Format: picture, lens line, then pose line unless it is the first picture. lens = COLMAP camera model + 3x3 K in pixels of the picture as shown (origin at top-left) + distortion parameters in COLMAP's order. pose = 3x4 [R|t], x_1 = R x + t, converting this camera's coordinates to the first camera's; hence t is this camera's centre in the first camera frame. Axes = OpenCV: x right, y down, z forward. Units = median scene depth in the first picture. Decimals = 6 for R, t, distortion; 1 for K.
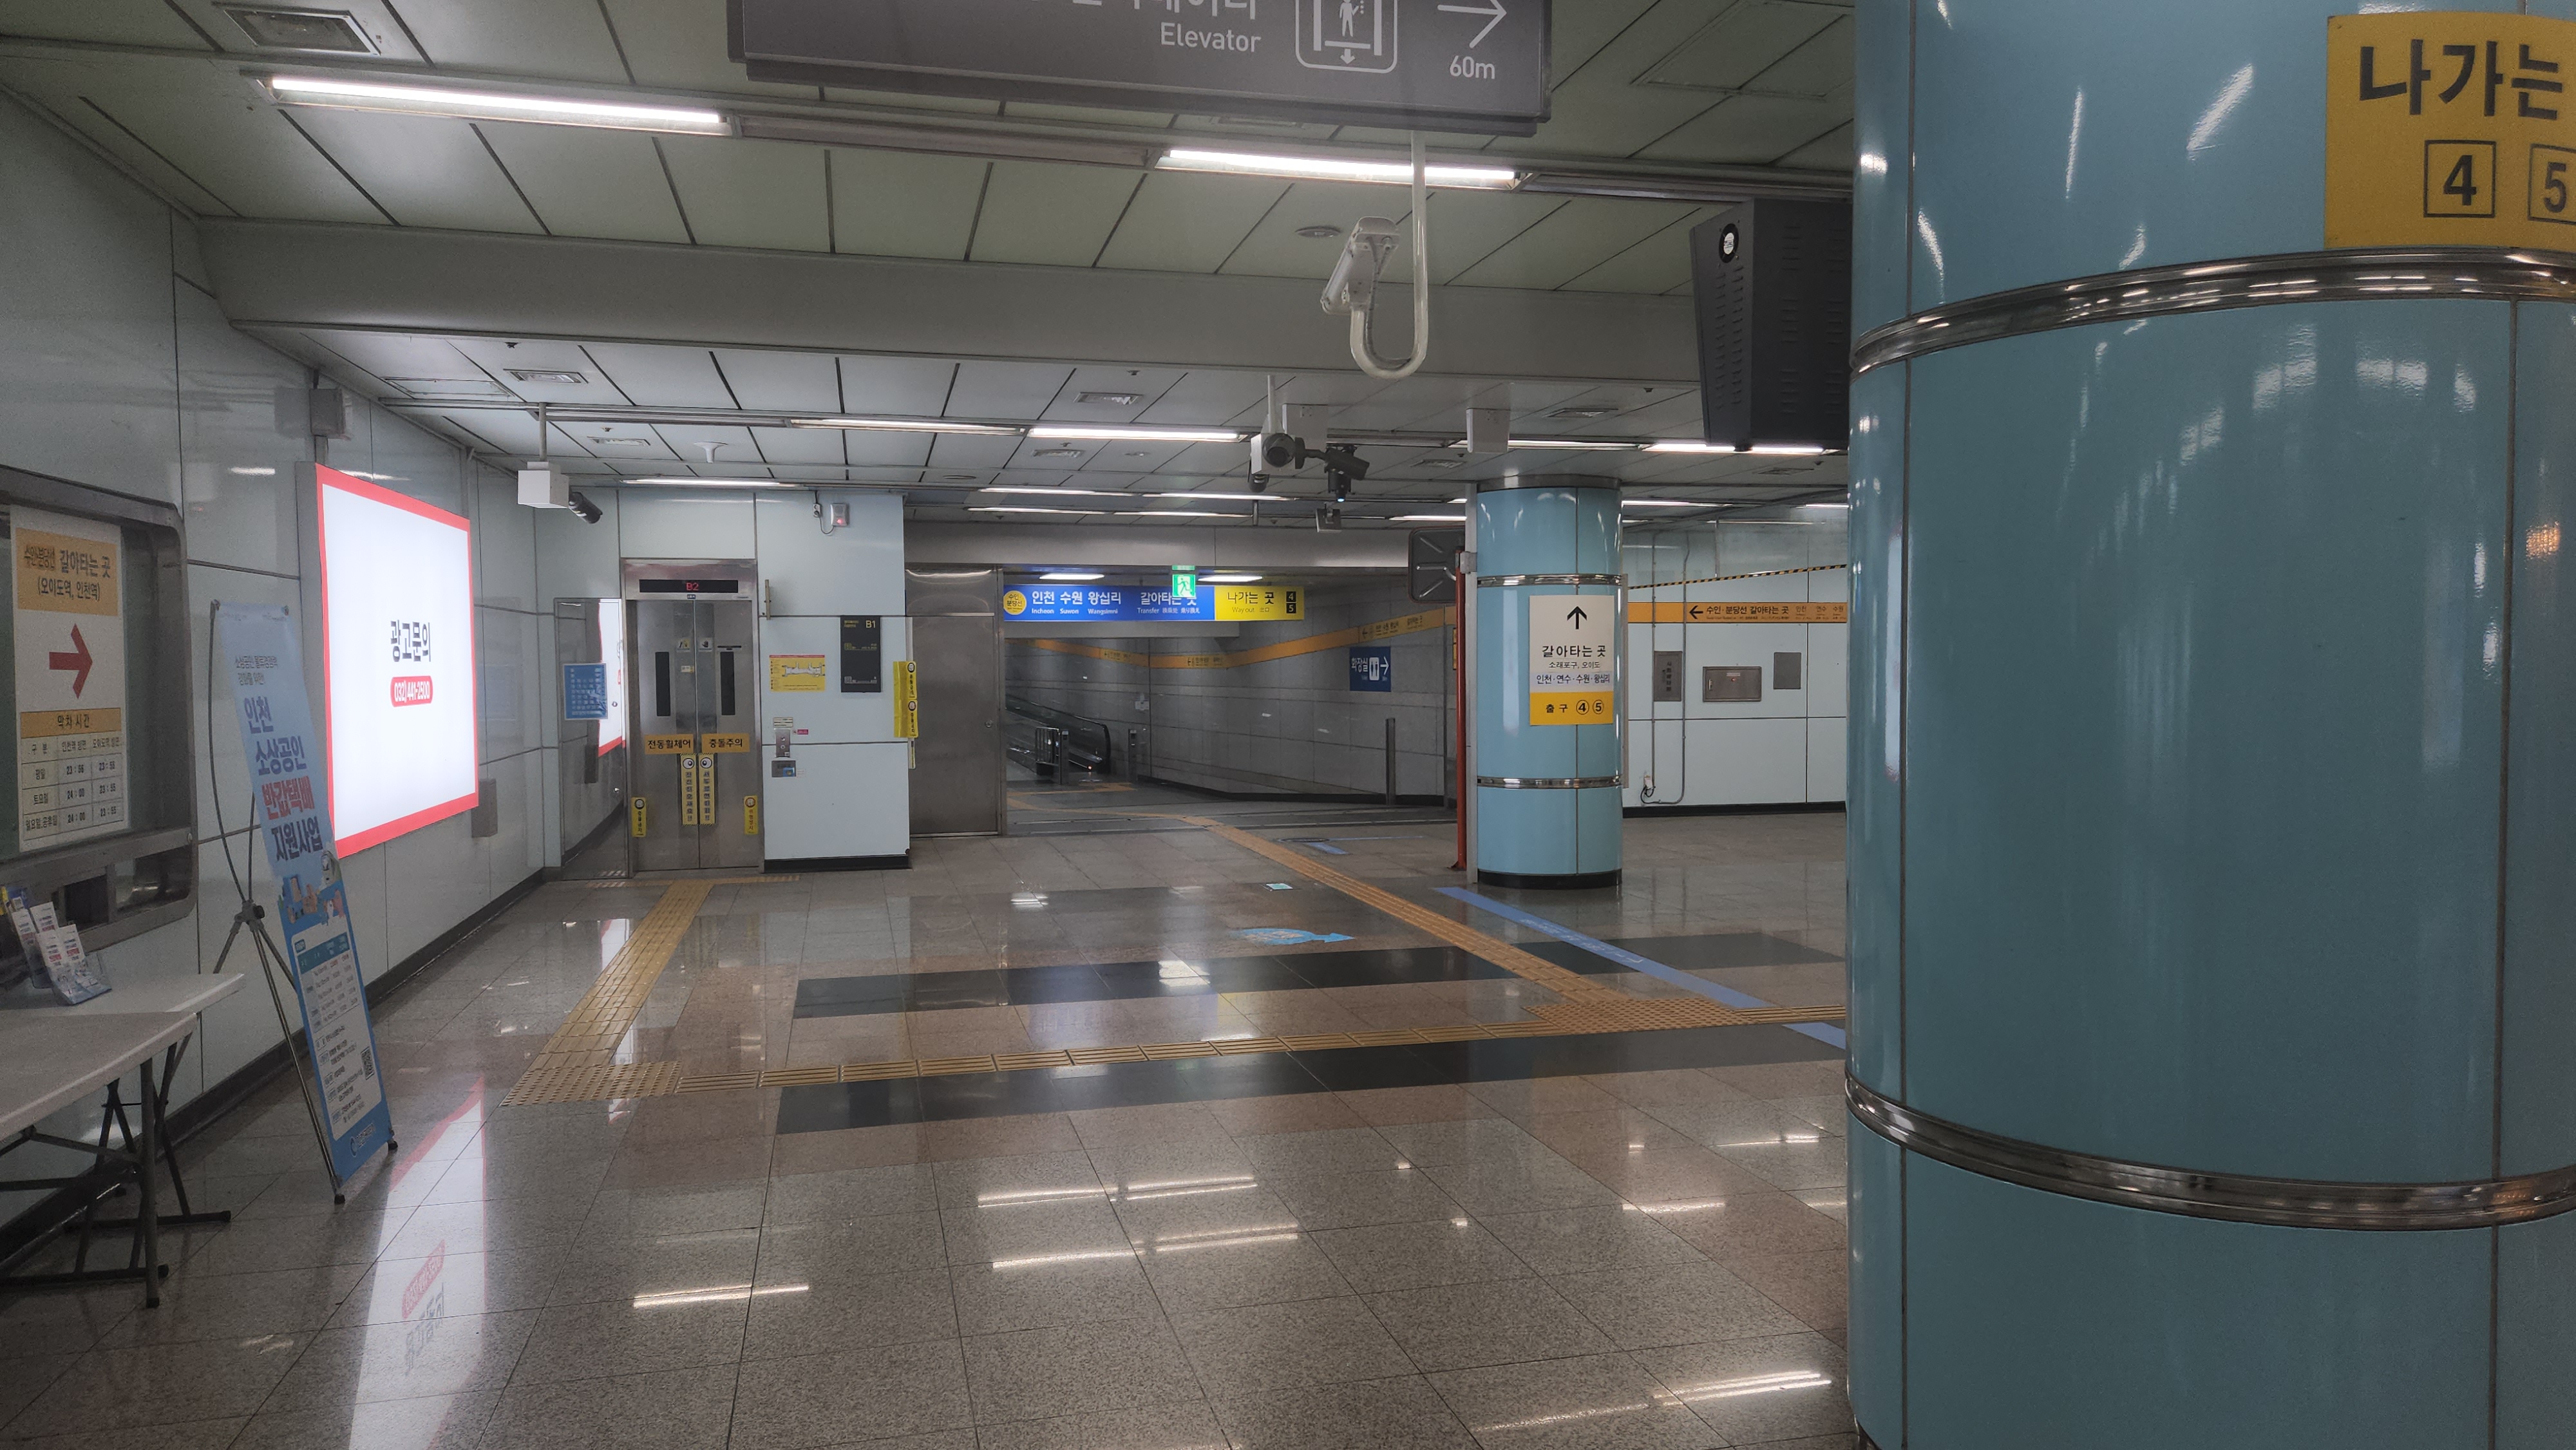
lens RADIAL K [[1691.3, 0, 1285.2], [0, 1691.3, 745.1], [0, 0, 1]] dist [0.022164, -0.003311]
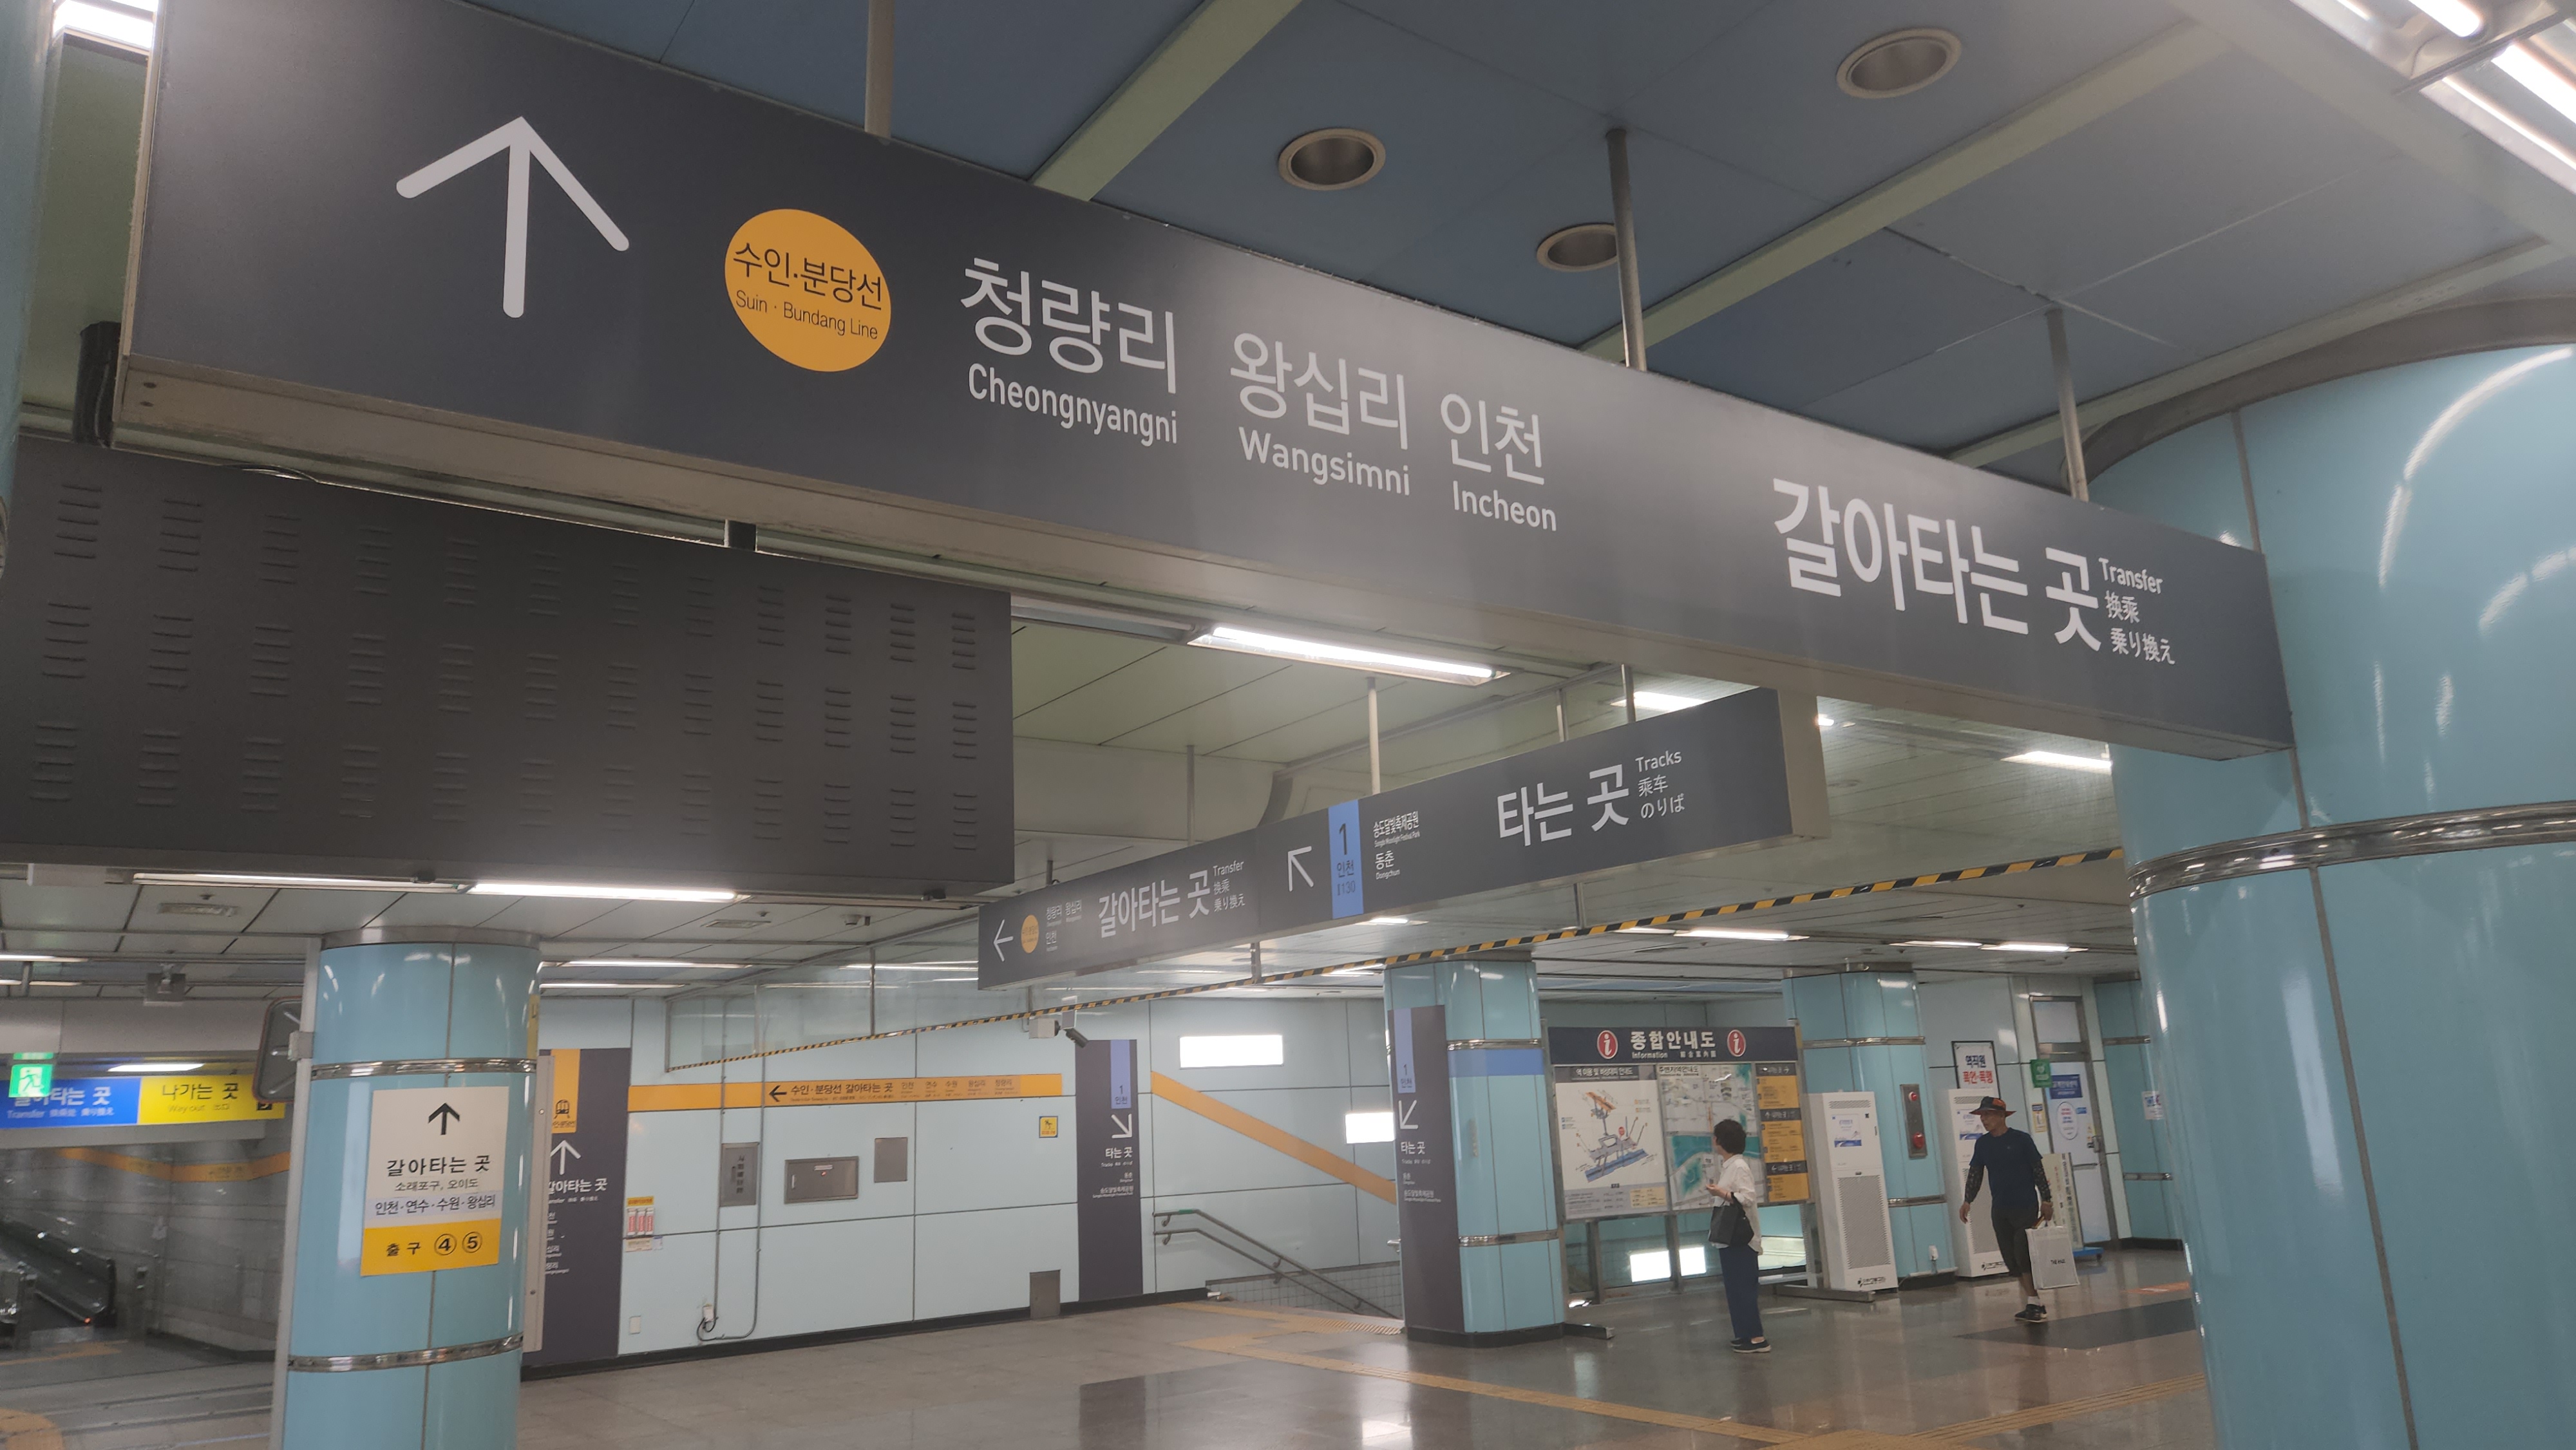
lens RADIAL K [[1691.3, 0, 1278.9], [0, 1691.3, 720.0], [0, 0, 1]] dist [0.022164, -0.003311]
pose [[0.927911, 0.051420, 0.369239, 0.157551], [0.054953, 0.960758, -0.271891, -0.014287], [-0.368730, 0.272581, 0.888672, 0.110726]]
